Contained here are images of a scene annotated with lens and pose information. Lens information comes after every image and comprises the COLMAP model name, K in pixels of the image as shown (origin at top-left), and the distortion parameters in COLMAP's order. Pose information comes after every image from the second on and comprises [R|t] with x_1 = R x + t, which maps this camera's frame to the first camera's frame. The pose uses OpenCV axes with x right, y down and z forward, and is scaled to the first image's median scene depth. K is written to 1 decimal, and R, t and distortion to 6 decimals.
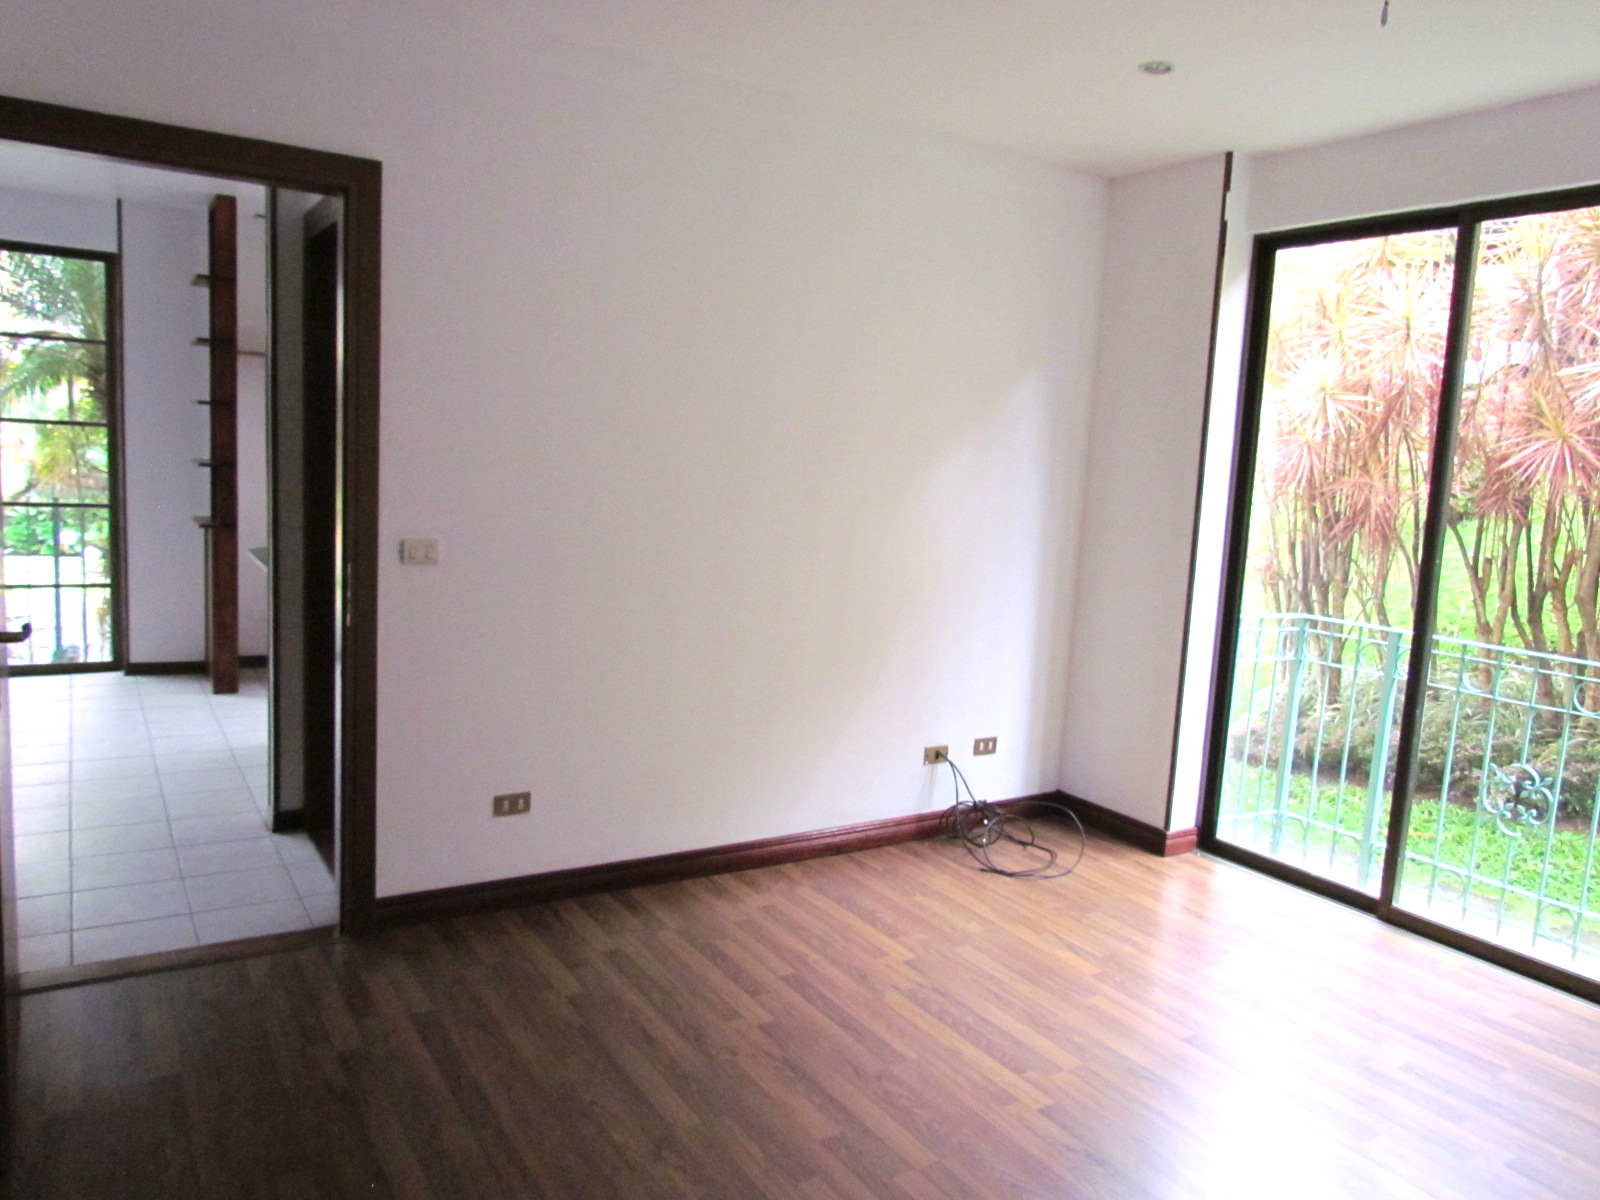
lens RADIAL K [[1141.9, 0, 803.0], [0, 1141.9, 592.7], [0, 0, 1]] dist [-0.026140, -0.000715]
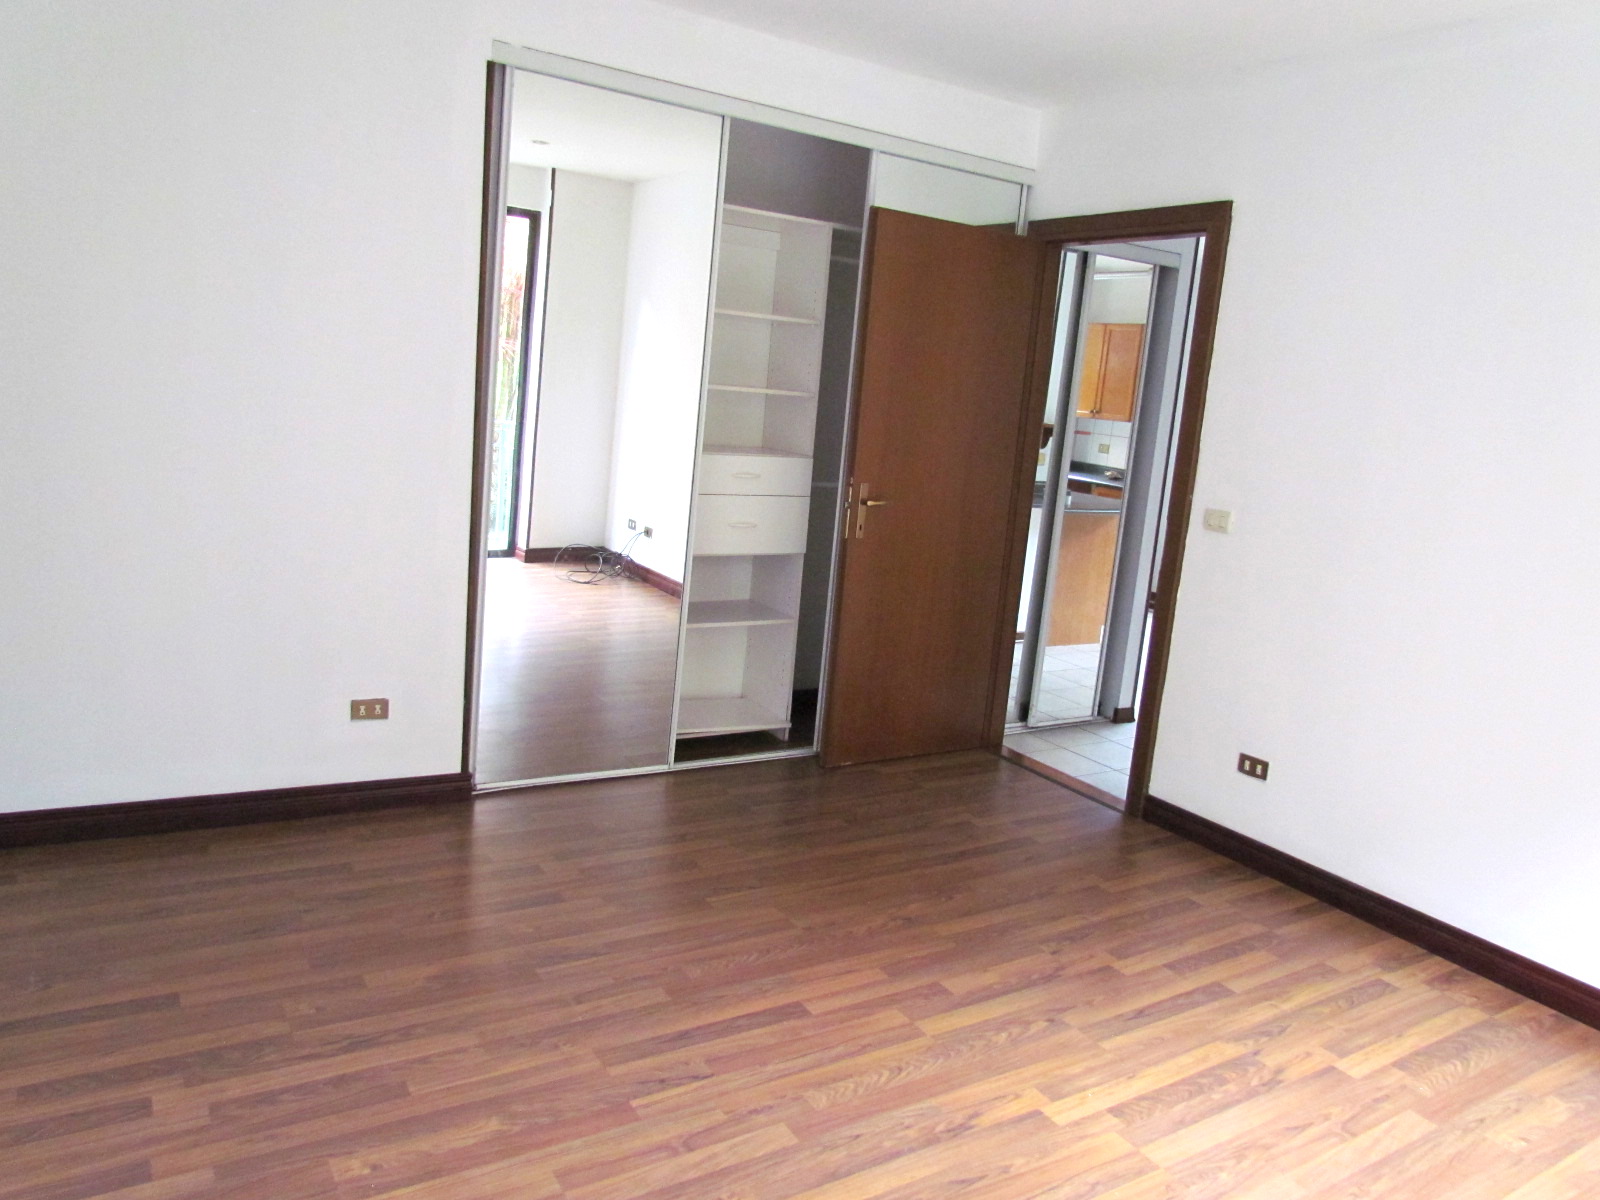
lens RADIAL K [[1141.9, 0, 803.0], [0, 1141.9, 592.7], [0, 0, 1]] dist [-0.026140, -0.000715]
pose [[-0.002725, 0.123435, -0.992349, 0.846985], [-0.204834, 0.971242, 0.121372, -0.018532], [0.978793, 0.203597, 0.022638, 0.561275]]
